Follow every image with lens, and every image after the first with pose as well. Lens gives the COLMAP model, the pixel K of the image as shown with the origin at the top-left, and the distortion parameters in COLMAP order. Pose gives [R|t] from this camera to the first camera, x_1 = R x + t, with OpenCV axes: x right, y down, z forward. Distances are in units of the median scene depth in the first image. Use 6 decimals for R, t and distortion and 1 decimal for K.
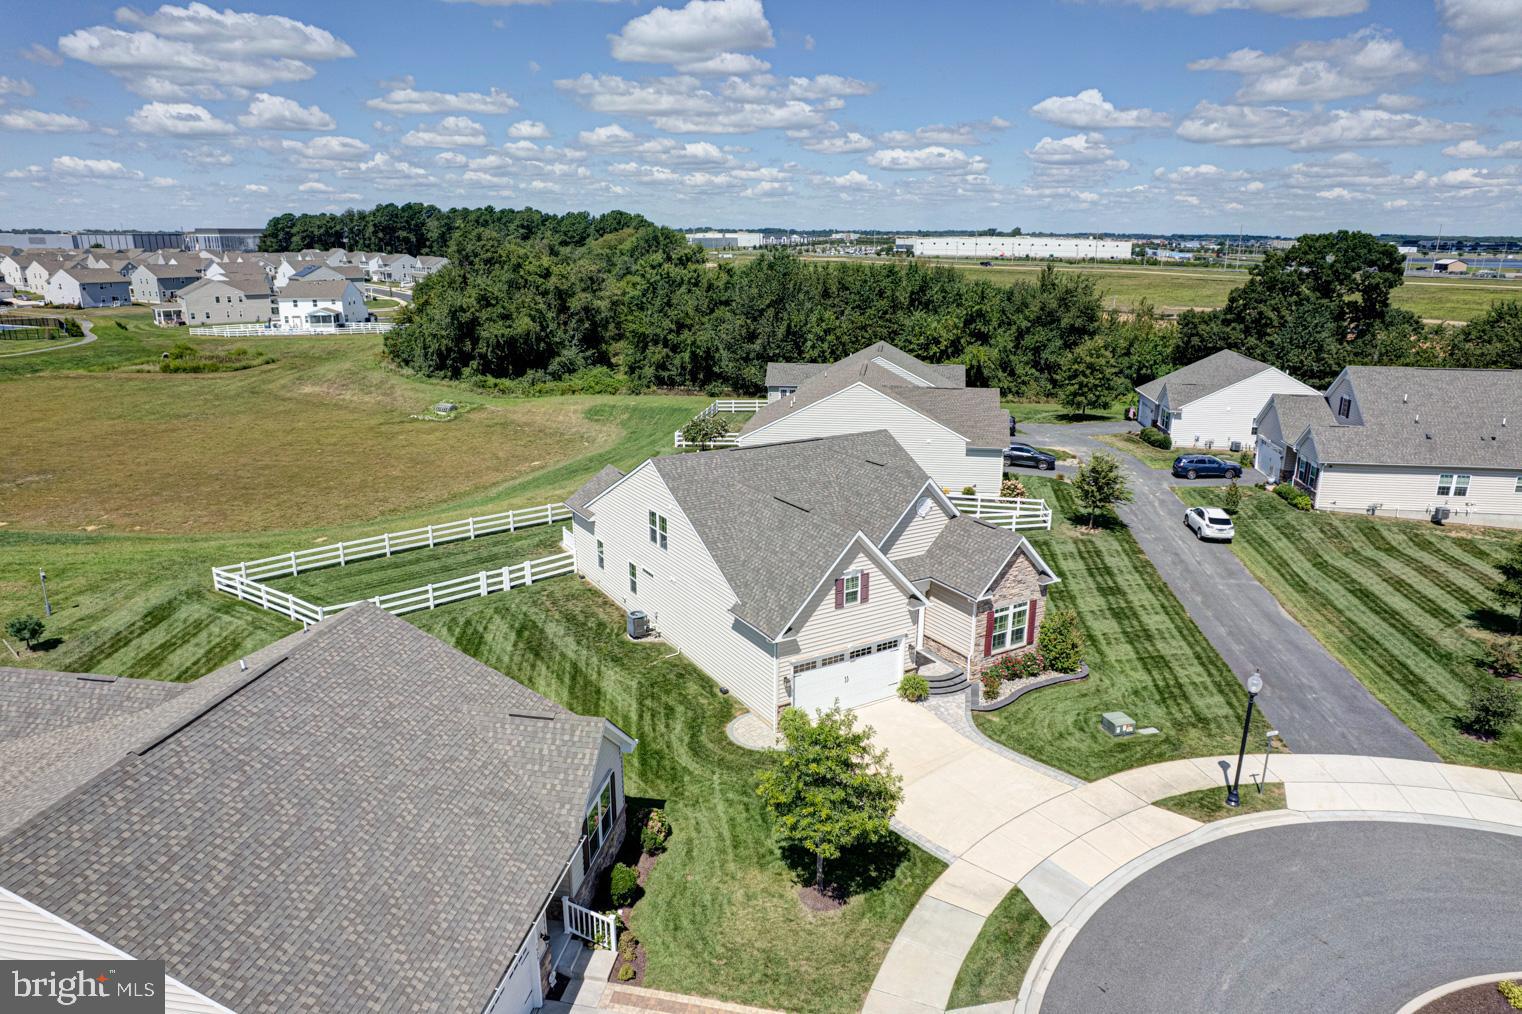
lens RADIAL K [[975.9, 0, 766.6], [0, 975.9, 509.8], [0, 0, 1]] dist [-0.069144, 0.057546]
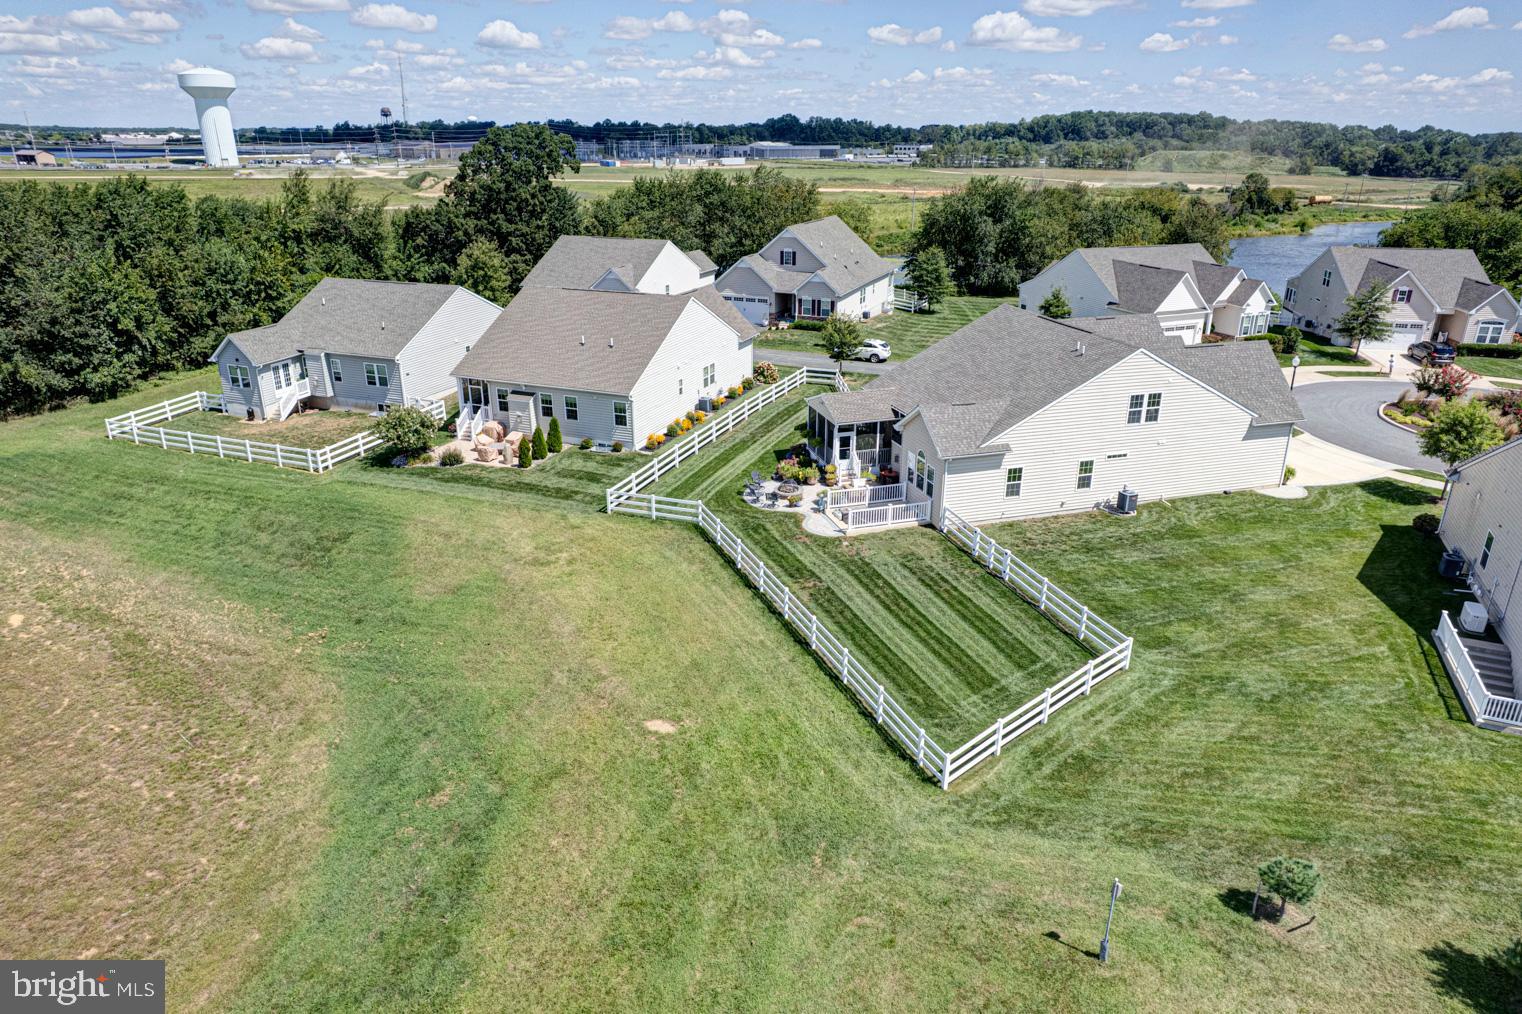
lens RADIAL K [[975.9, 0, 766.6], [0, 975.9, 509.8], [0, 0, 1]] dist [-0.069144, 0.057546]
pose [[0.237106, -0.359052, 0.902698, -0.565719], [0.262269, 0.918351, 0.296389, -0.141899], [-0.935412, 0.166474, 0.311914, 0.478676]]
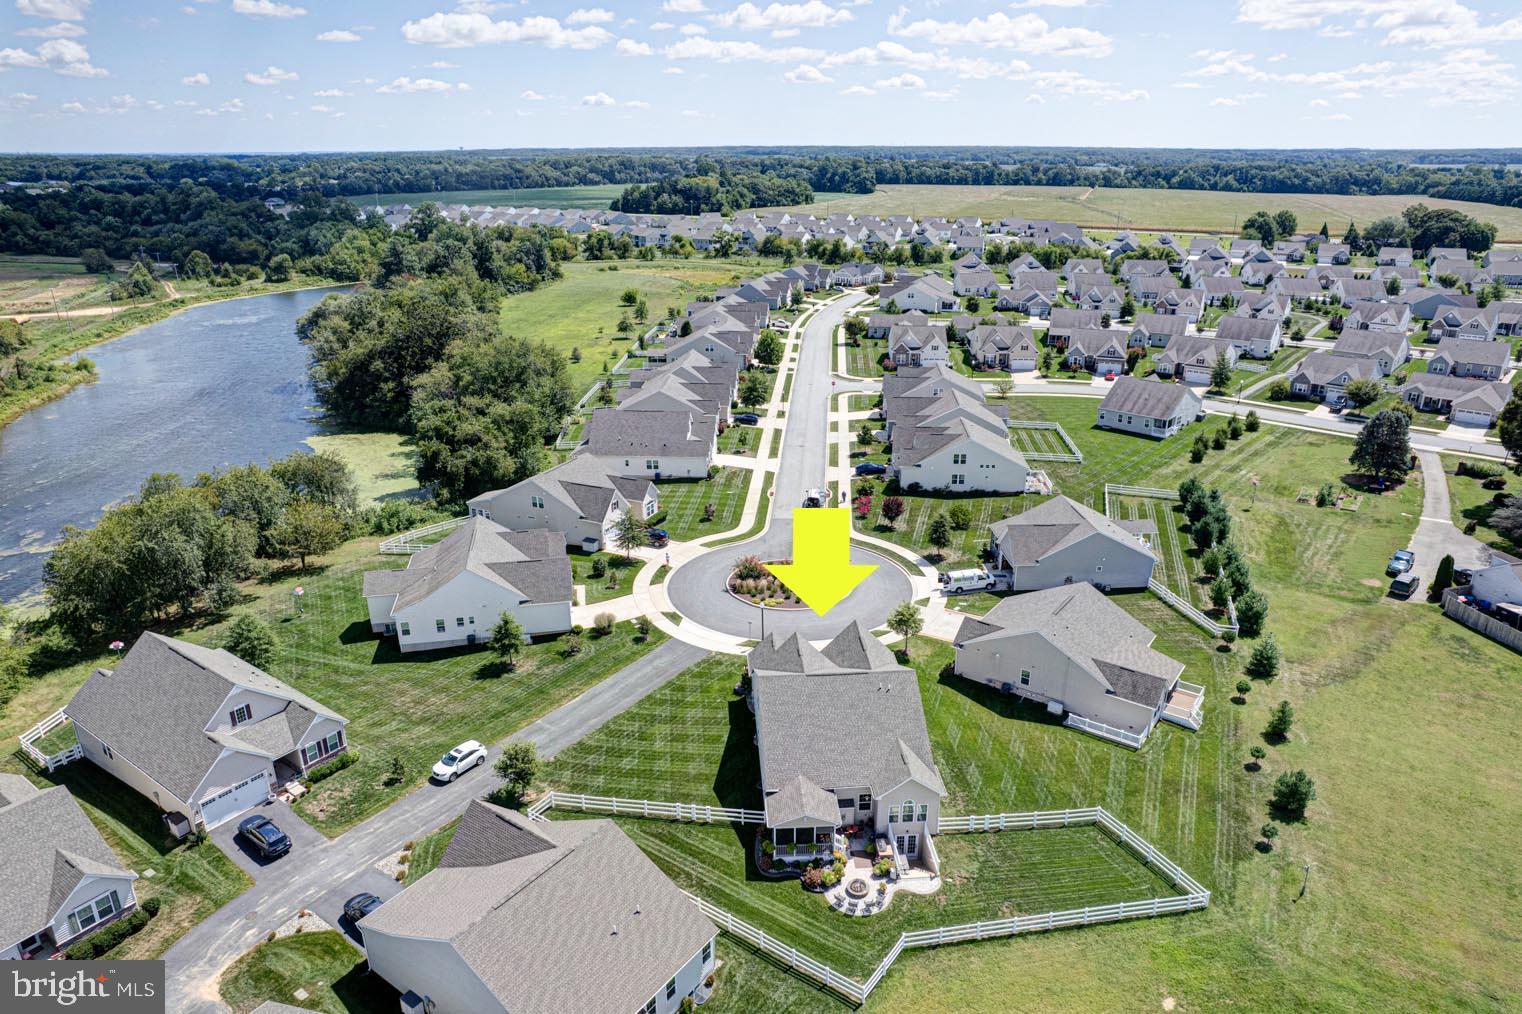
lens RADIAL K [[975.9, 0, 766.6], [0, 975.9, 509.8], [0, 0, 1]] dist [-0.069144, 0.057546]
pose [[-0.888820, -0.163966, 0.427918, -0.274174], [0.124216, 0.812633, 0.569384, -0.625248], [-0.441100, 0.559234, -0.701917, 1.004127]]
